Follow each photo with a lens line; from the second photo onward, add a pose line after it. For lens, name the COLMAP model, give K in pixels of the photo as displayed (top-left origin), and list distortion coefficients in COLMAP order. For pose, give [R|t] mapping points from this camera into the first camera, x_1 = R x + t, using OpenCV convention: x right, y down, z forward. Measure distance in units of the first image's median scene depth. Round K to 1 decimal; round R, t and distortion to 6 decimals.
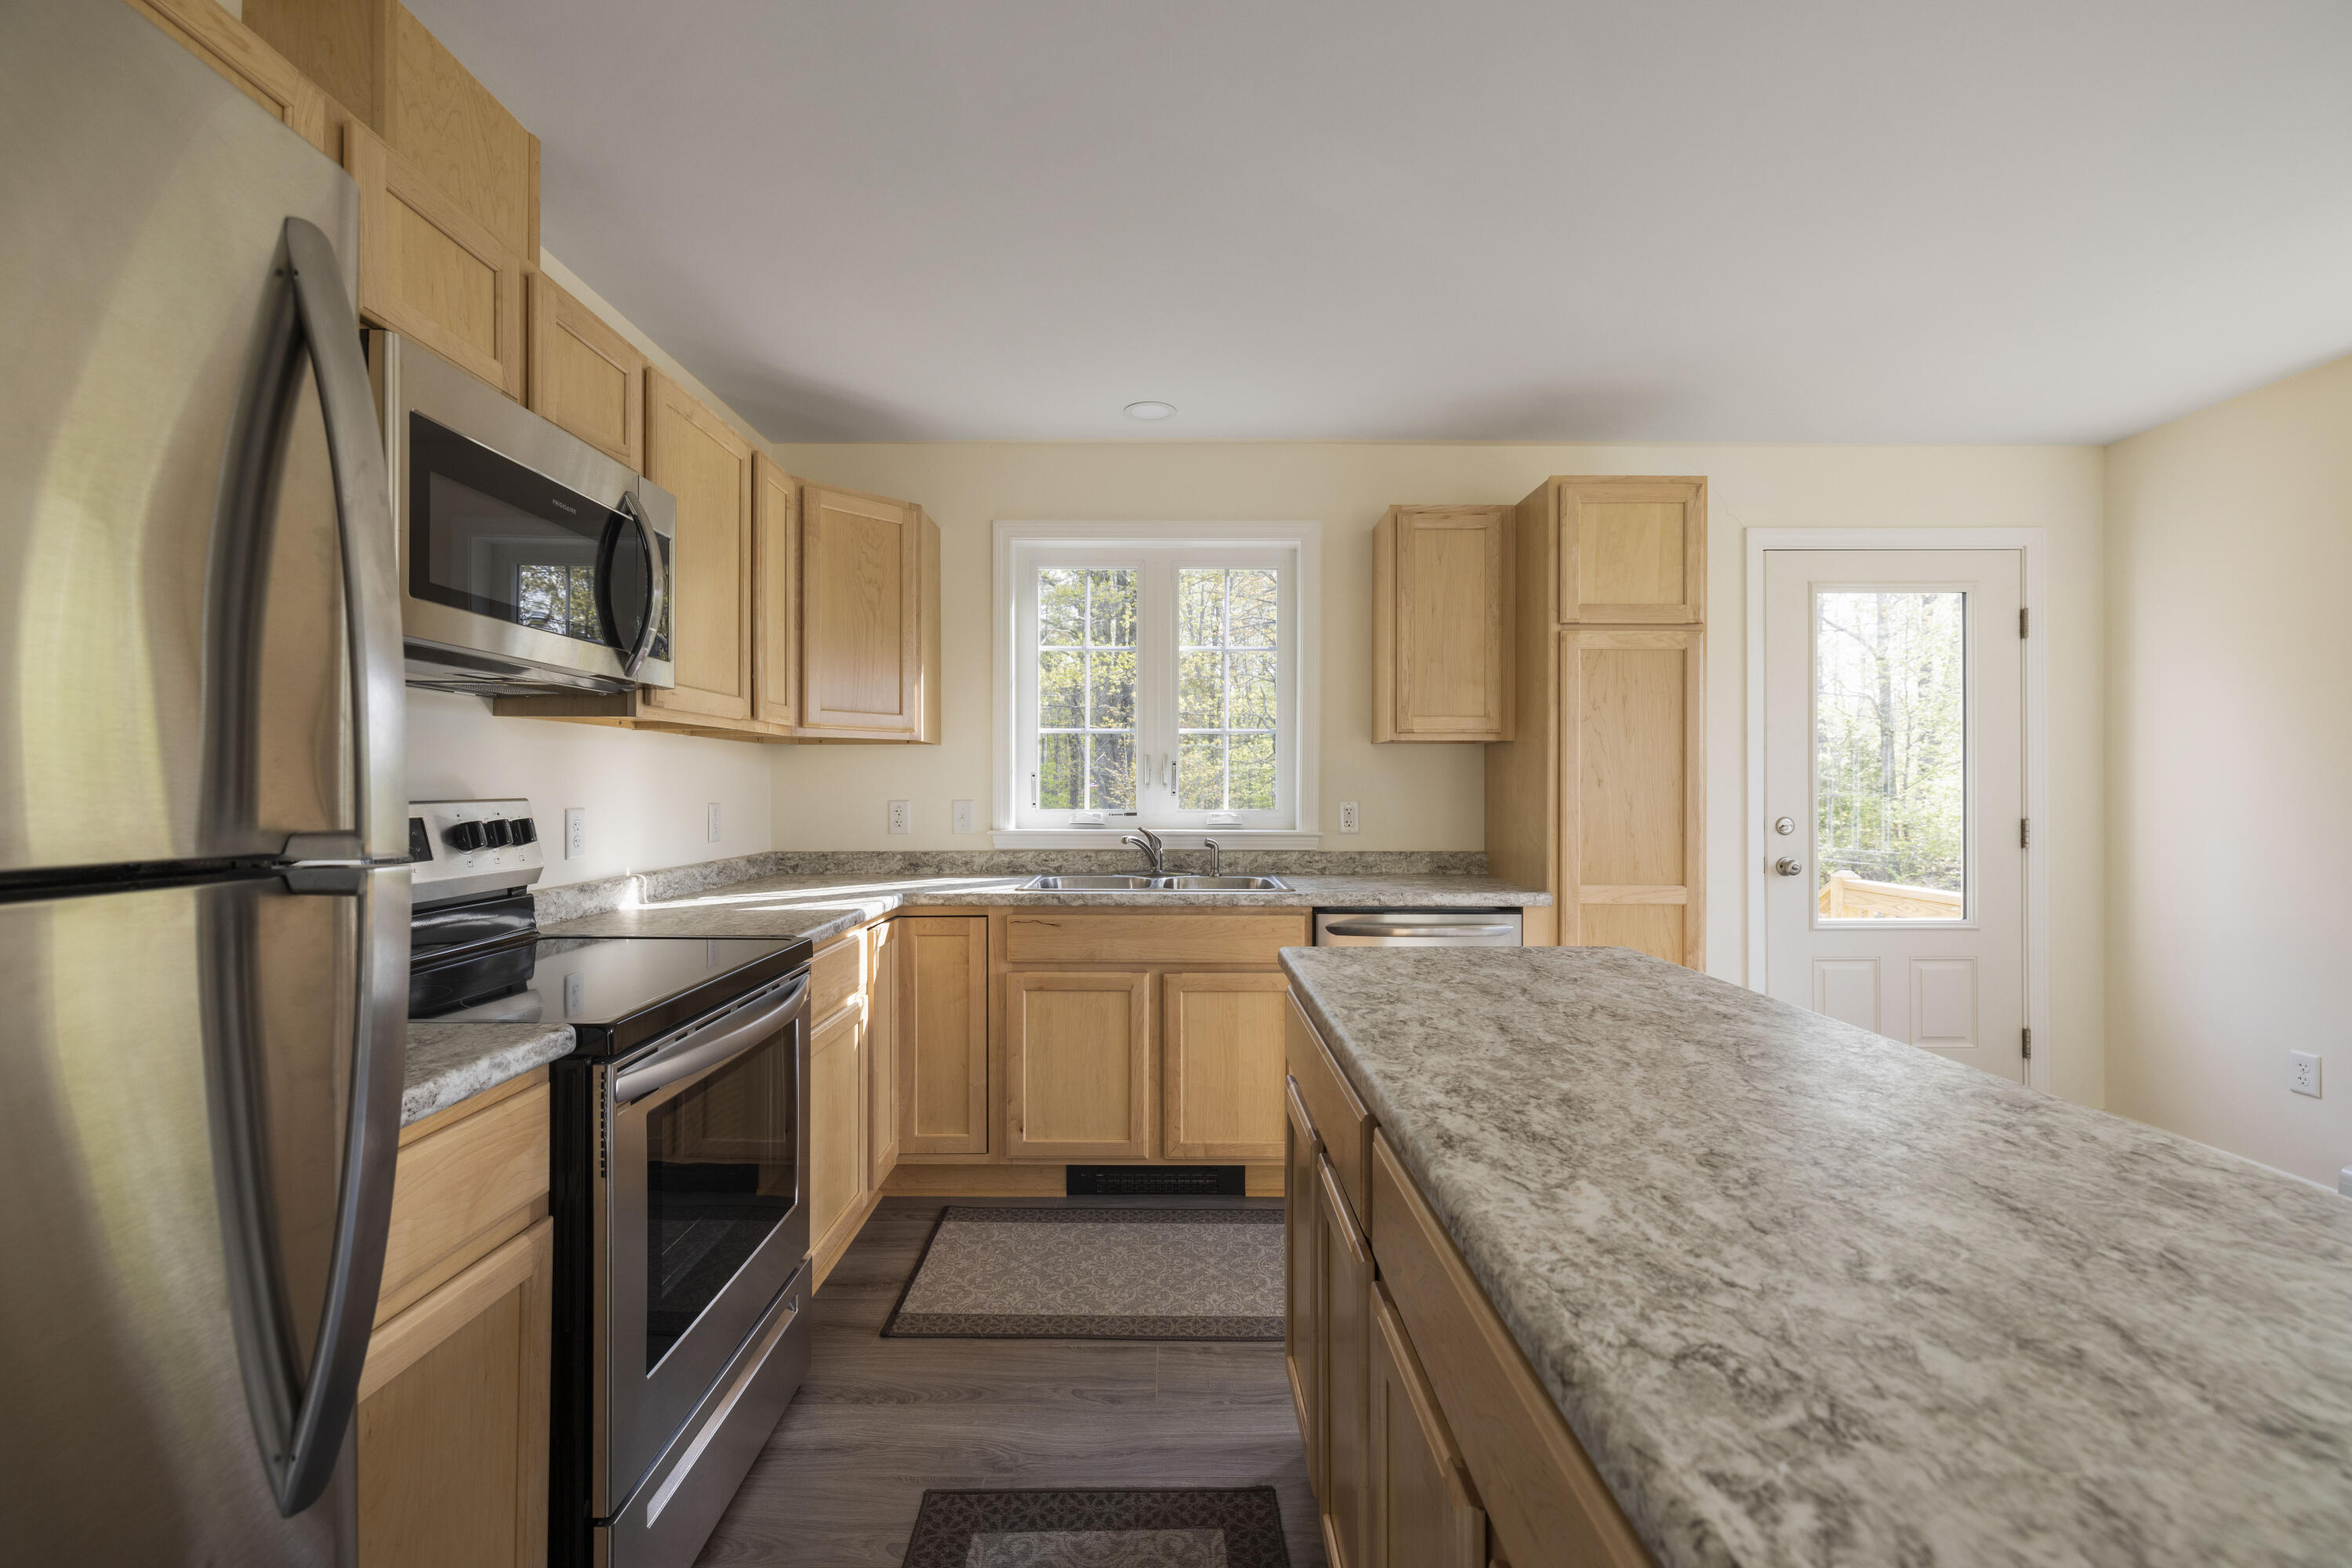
lens RADIAL K [[978.5, 0, 1167.8], [0, 978.5, 790.1], [0, 0, 1]] dist [-0.000448, 0.000643]
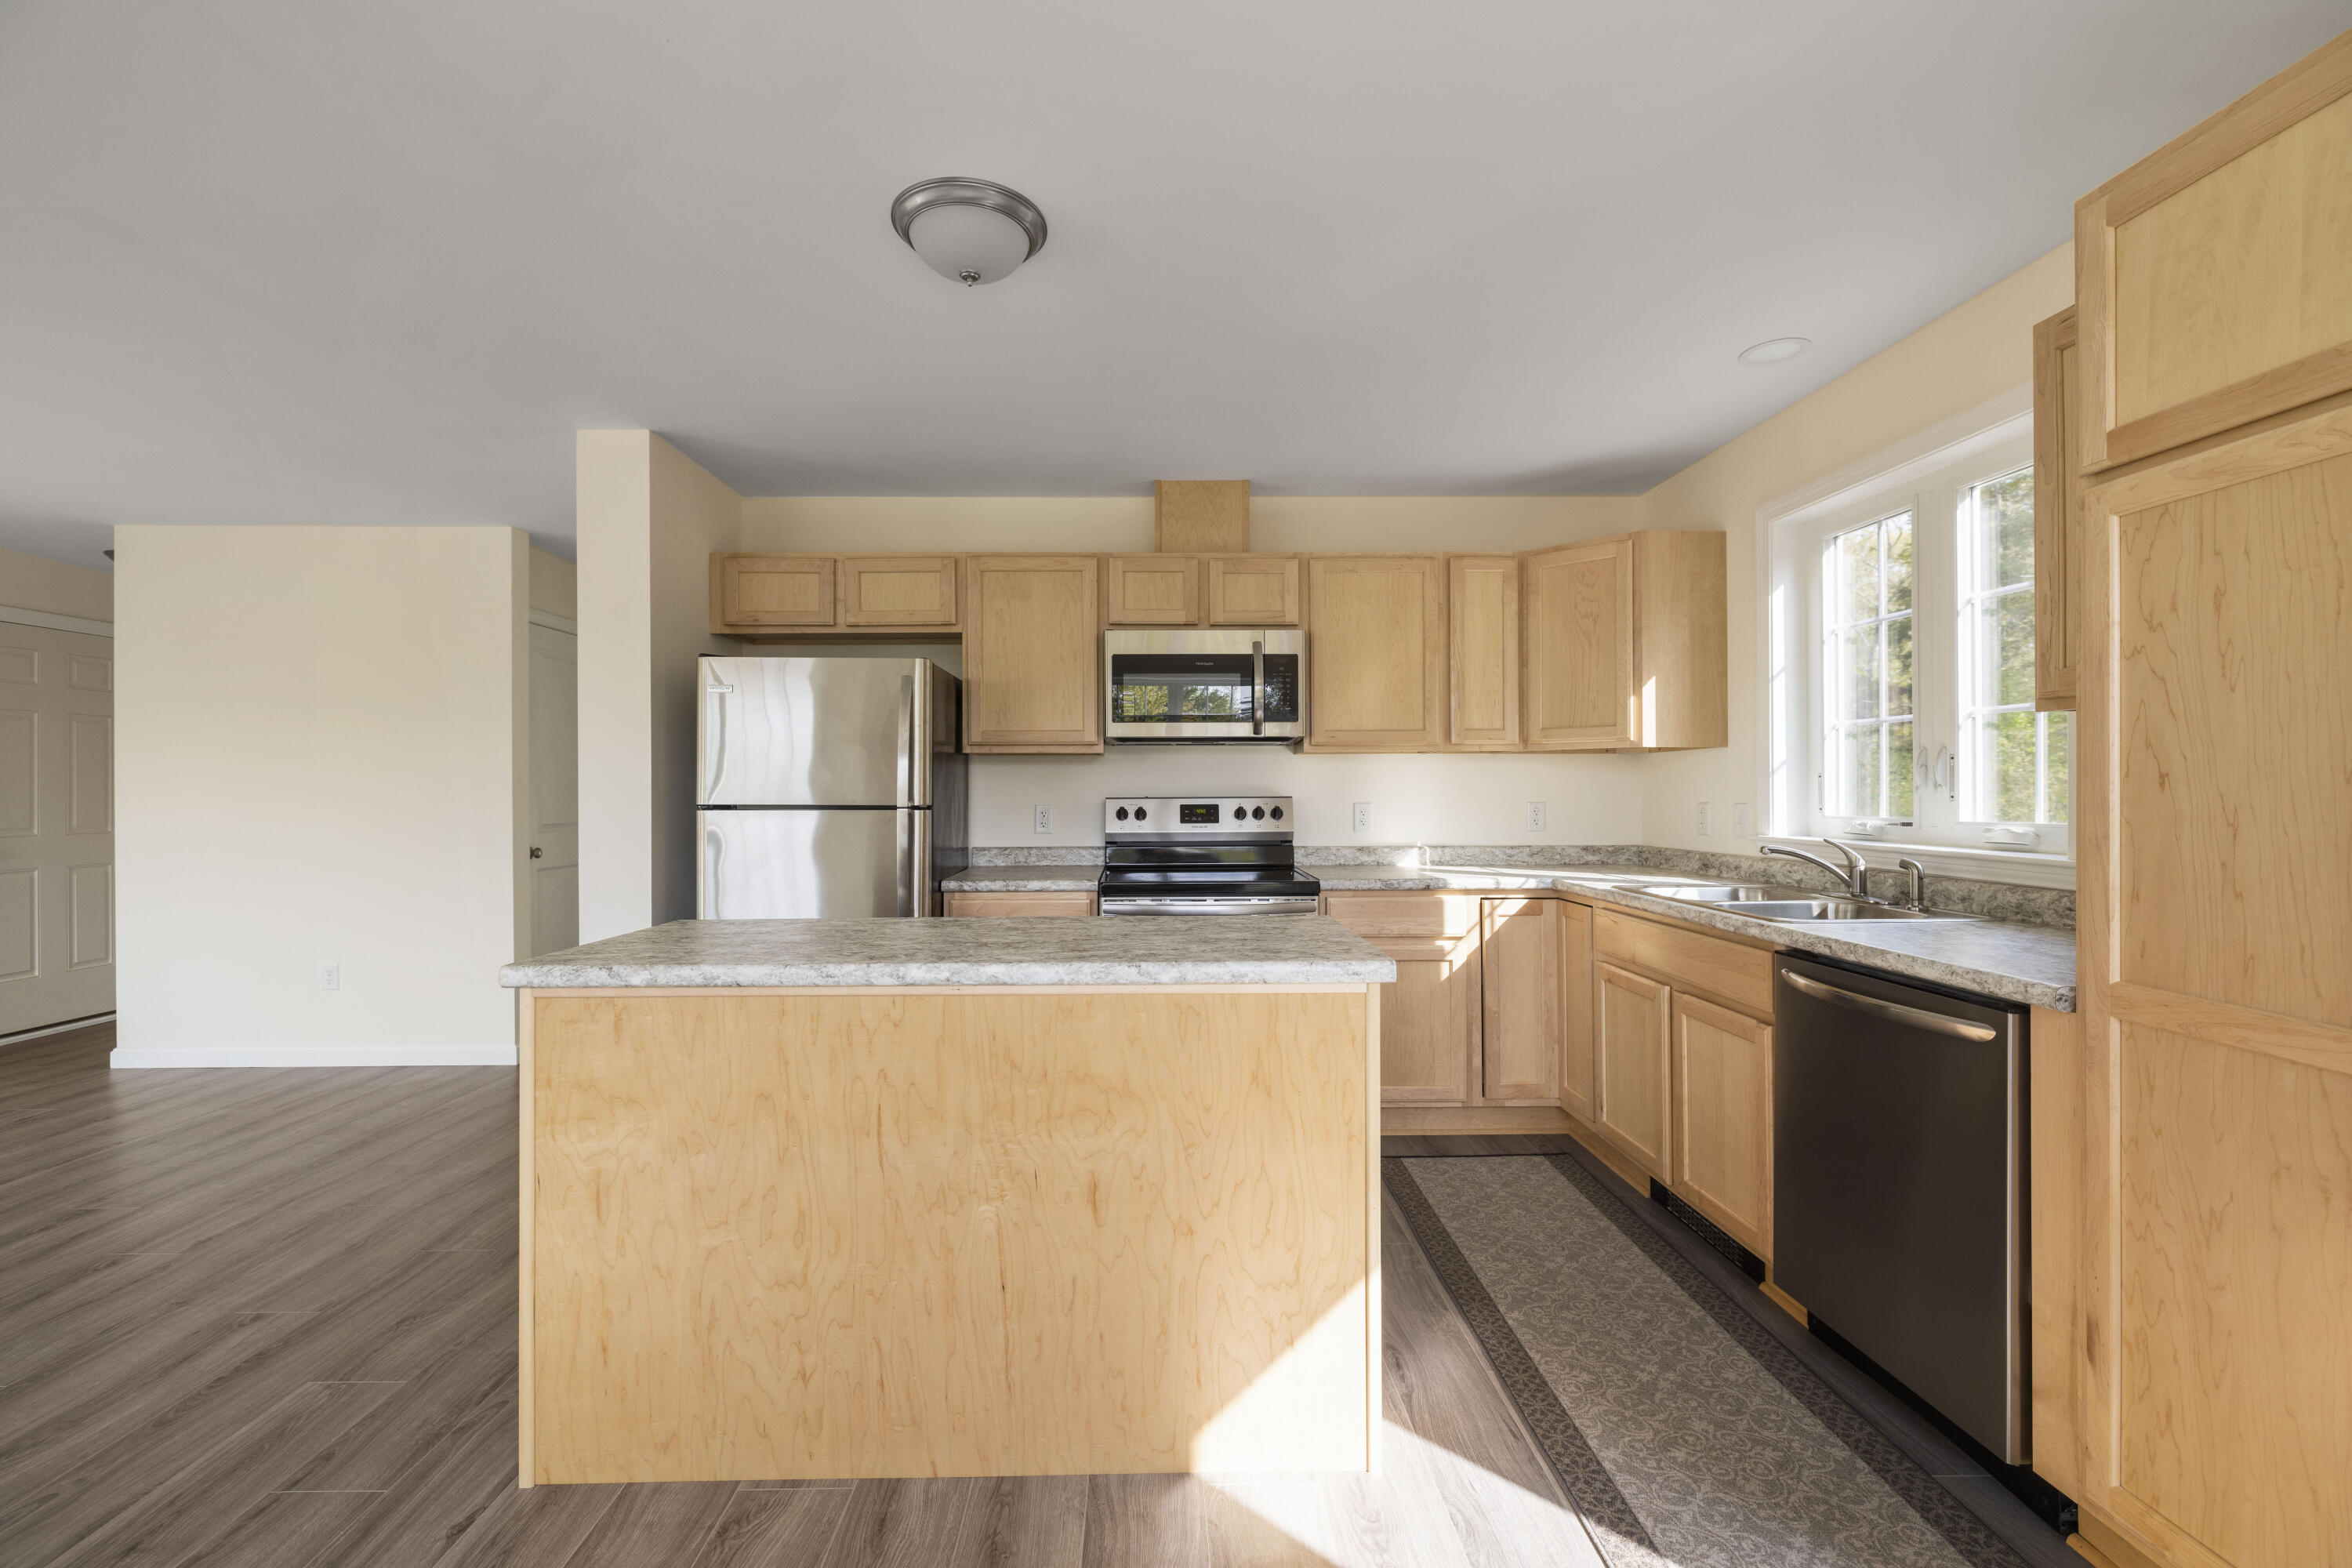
lens RADIAL K [[978.5, 0, 1153.6], [0, 978.5, 789.5], [0, 0, 1]] dist [-0.000448, 0.000643]
pose [[0.010122, -0.001930, -0.999947, 1.009281], [-0.000421, 0.999998, -0.001935, -0.001601], [0.999949, 0.000440, 0.010121, 0.542764]]
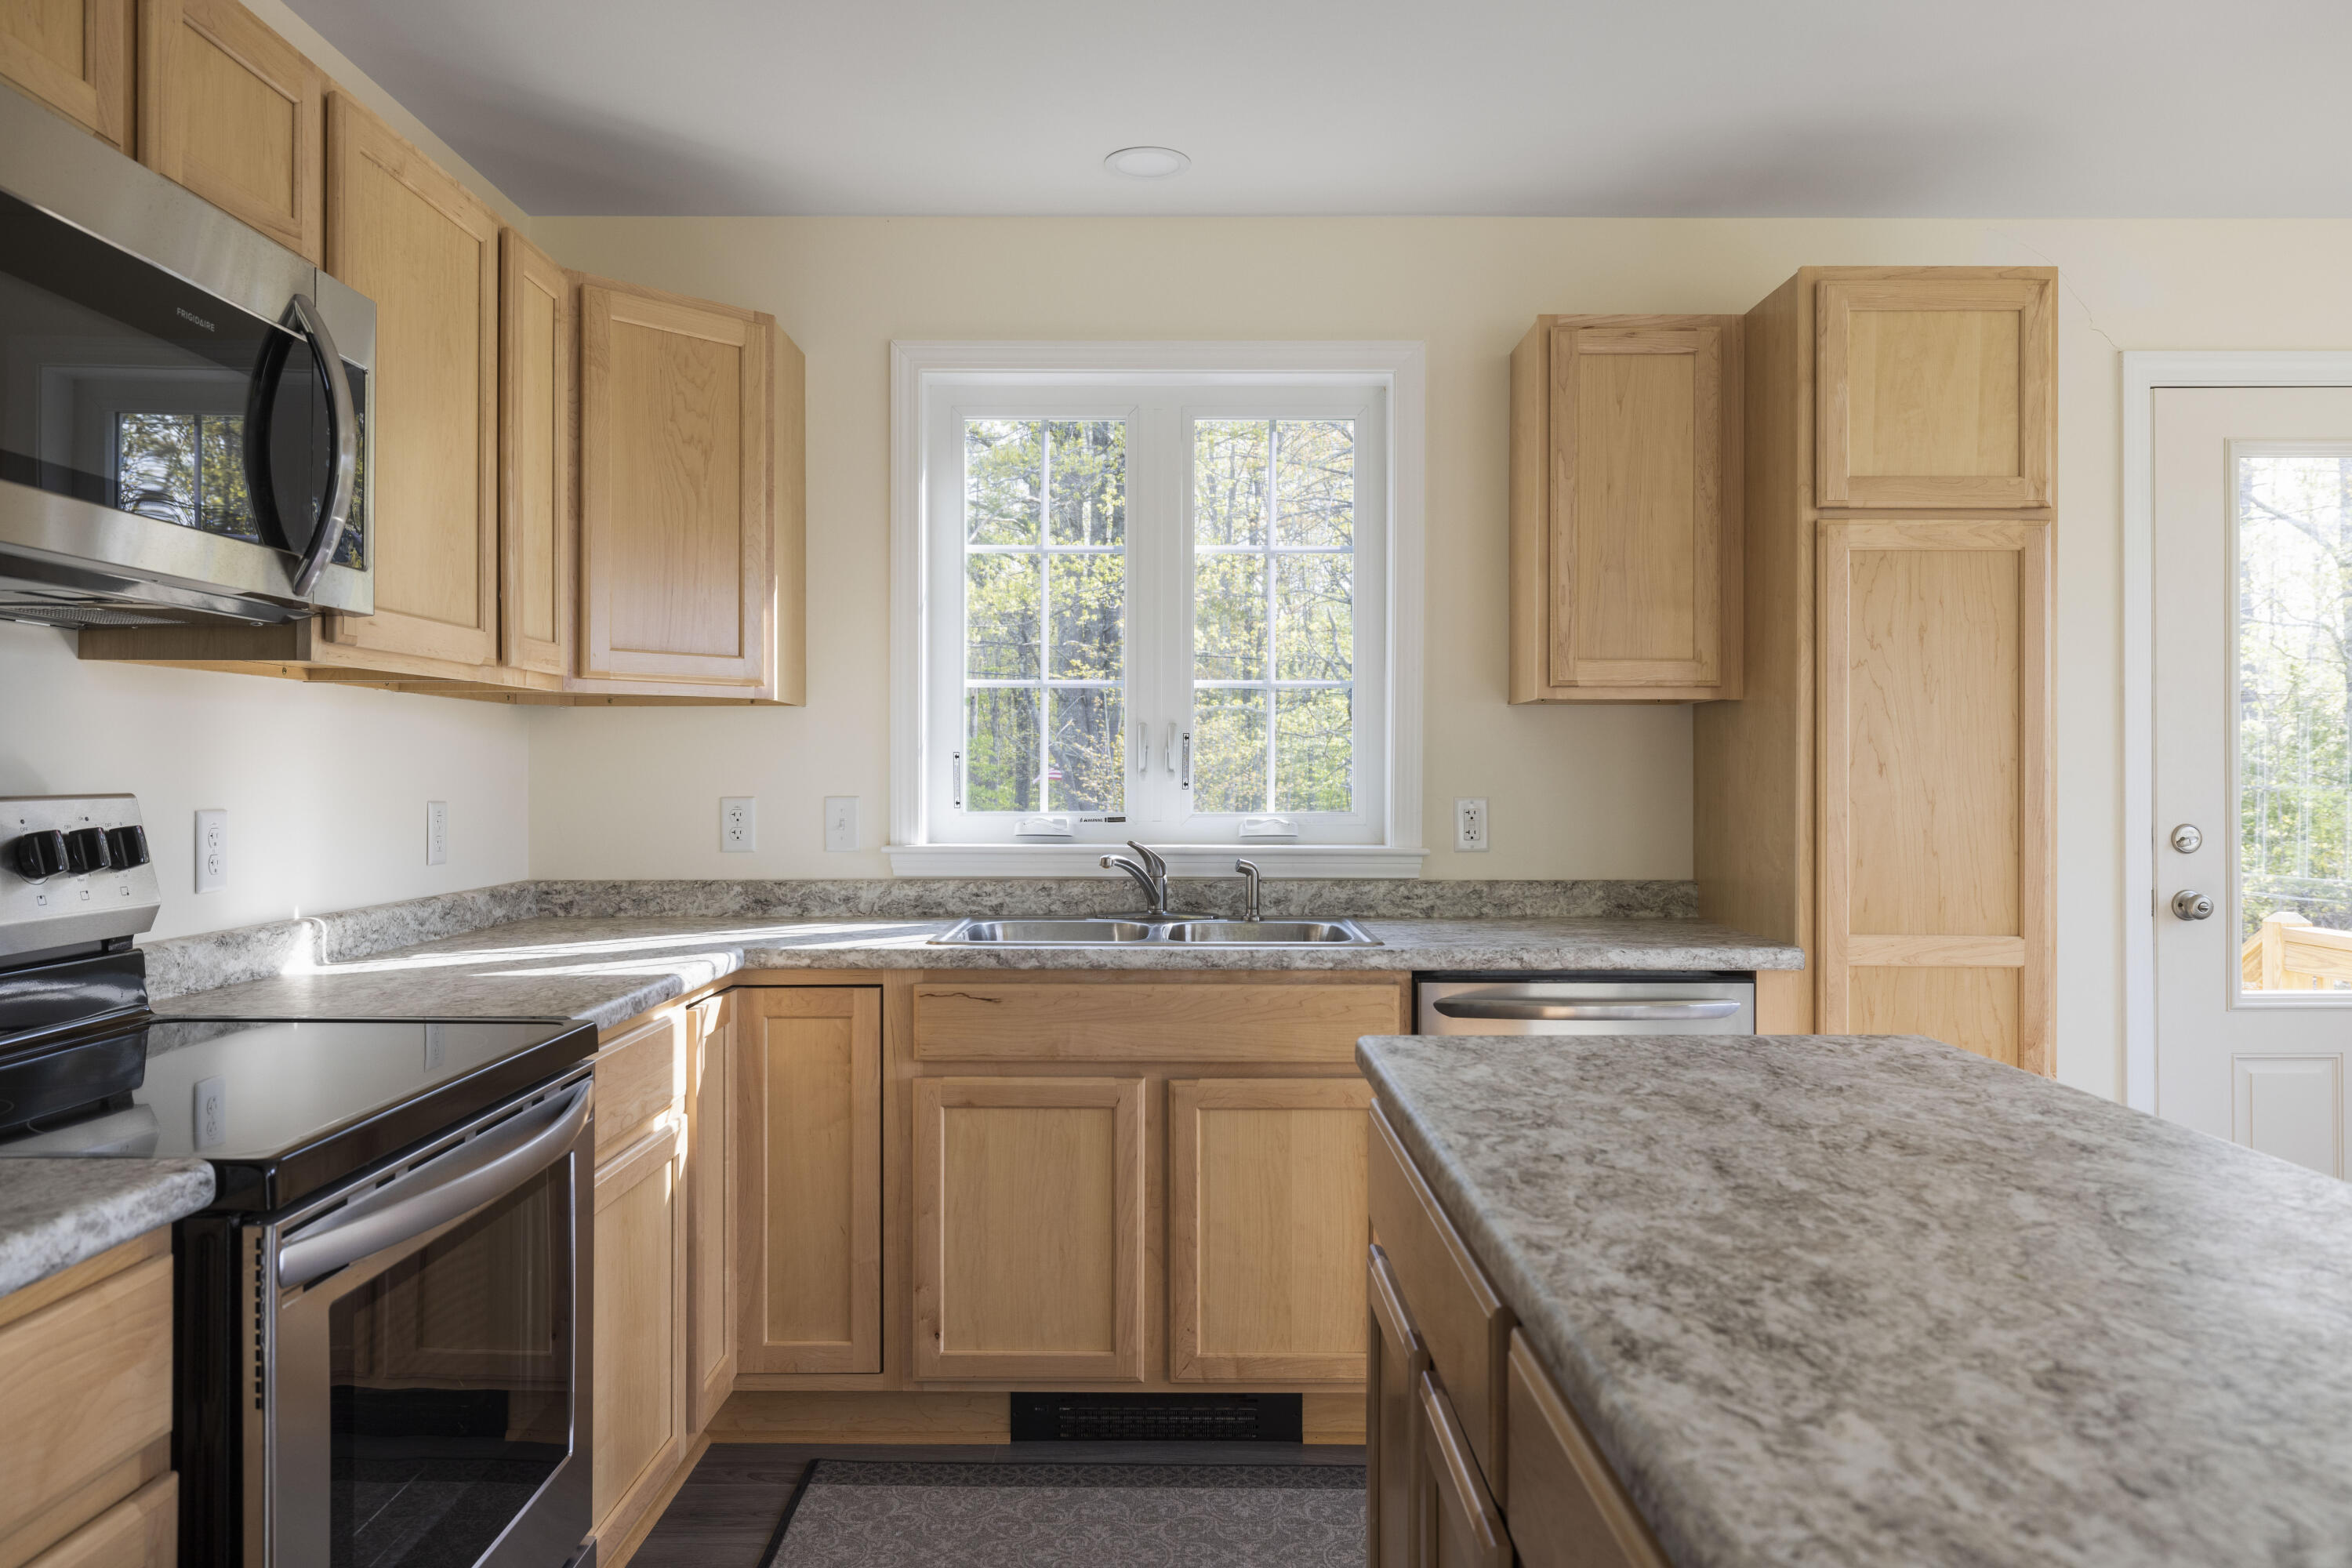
lens RADIAL K [[1602.2, 0, 1171.3], [0, 1602.2, 775.9], [0, 0, 1]] dist [0.002051, 0.000722]
pose [[0.999995, -0.000181, -0.003095, 0.000114], [0.000173, 0.999996, -0.002671, 0.000076], [0.003095, 0.002670, 0.999992, -0.004297]]
